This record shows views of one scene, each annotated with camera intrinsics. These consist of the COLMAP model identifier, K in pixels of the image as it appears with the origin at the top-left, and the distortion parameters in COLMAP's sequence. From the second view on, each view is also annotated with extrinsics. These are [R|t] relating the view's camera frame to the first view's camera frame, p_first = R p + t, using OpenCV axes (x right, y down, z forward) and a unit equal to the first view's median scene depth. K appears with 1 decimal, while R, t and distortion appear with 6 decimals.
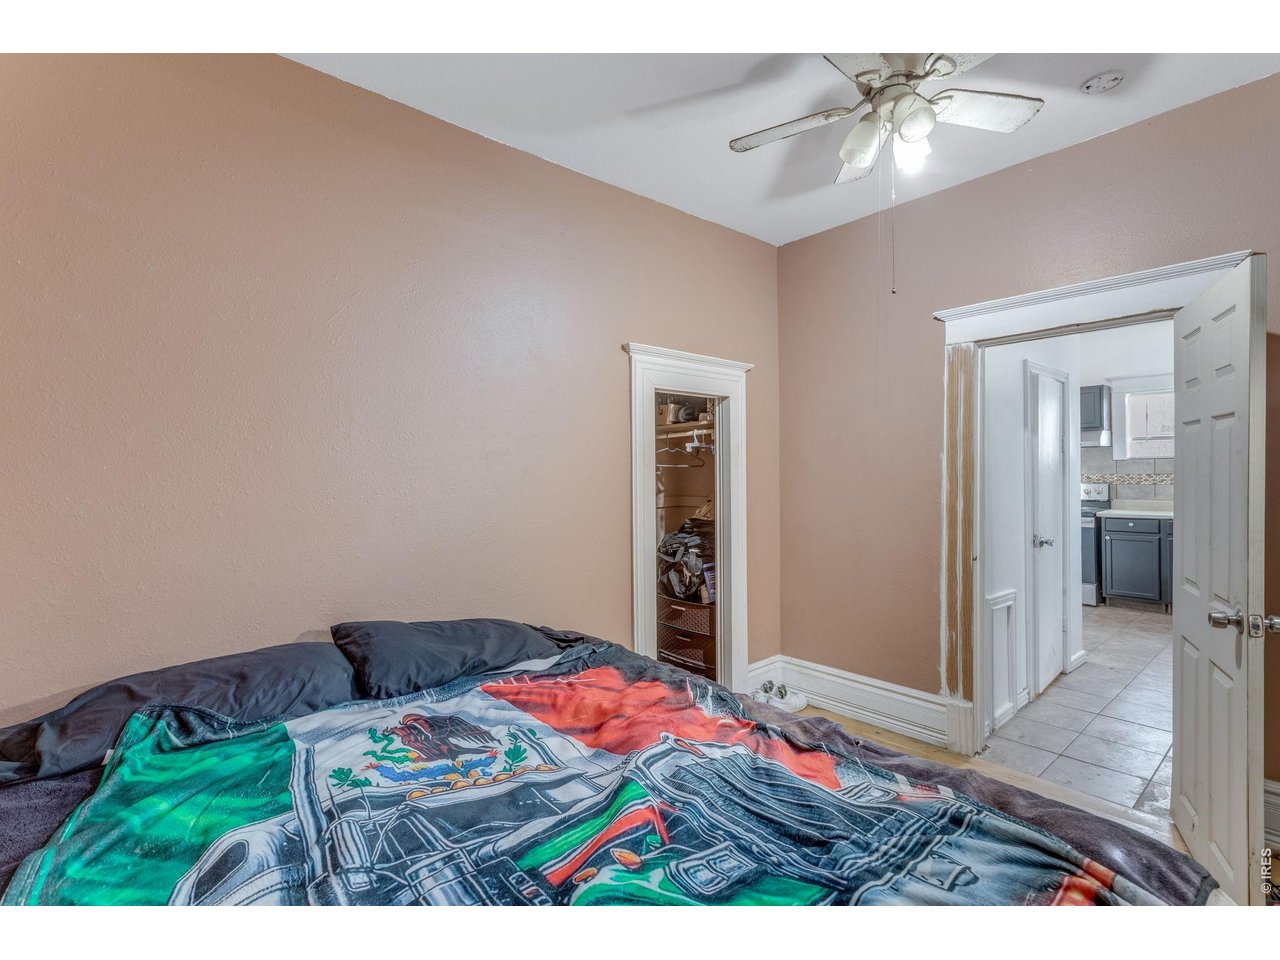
lens RADIAL K [[615.4, 0, 640.0], [0, 615.4, 480.0], [0, 0, 1]] dist [0.001260, 0.000333]
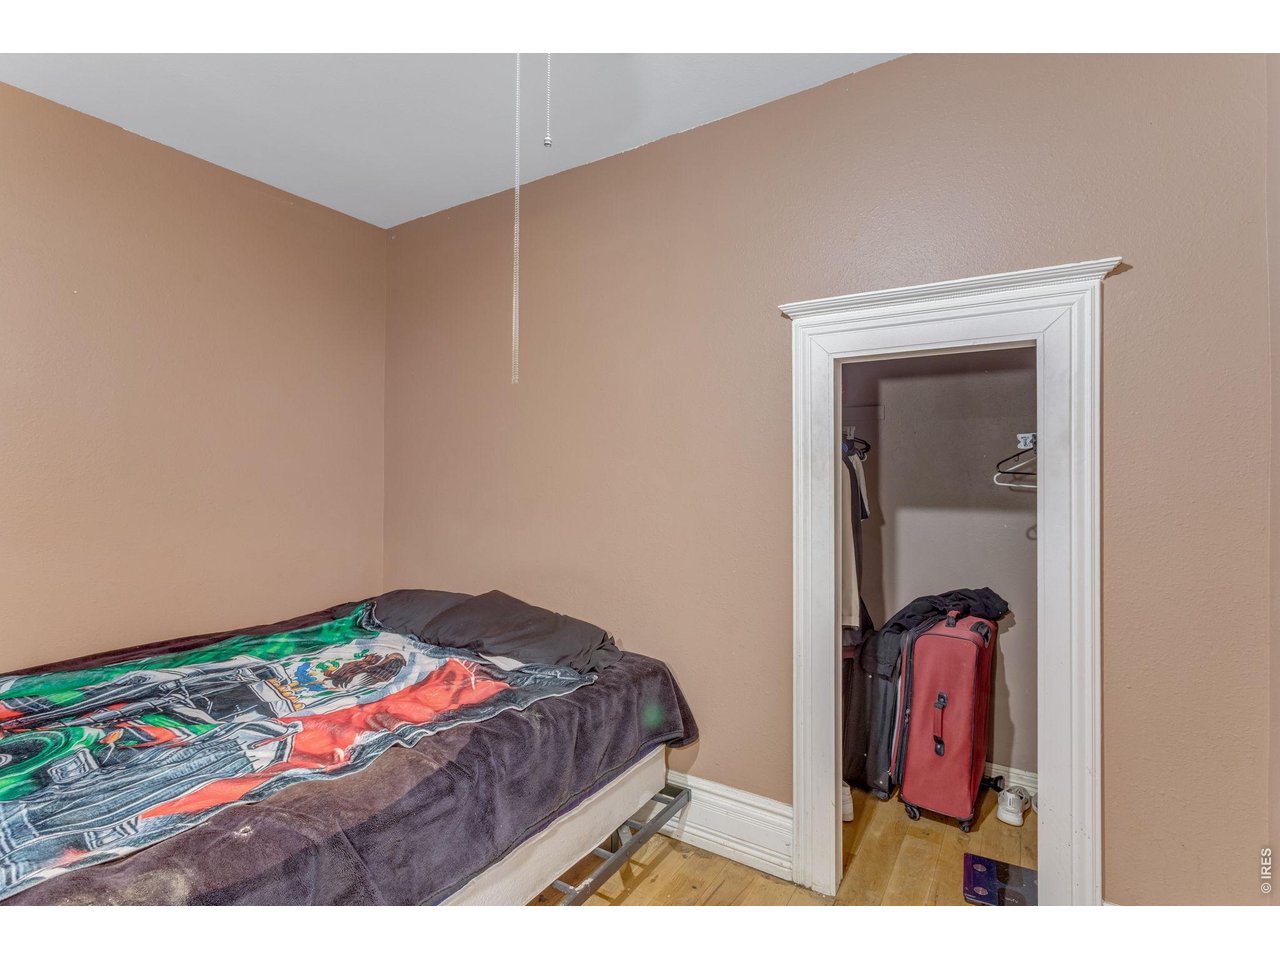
lens RADIAL K [[615.4, 0, 640.0], [0, 615.4, 480.0], [0, 0, 1]] dist [0.001260, 0.000333]
pose [[0.280110, 0.015882, -0.959836, 1.323931], [-0.016379, 0.999797, 0.011763, -0.048248], [0.959828, 0.012426, 0.280313, 1.333092]]
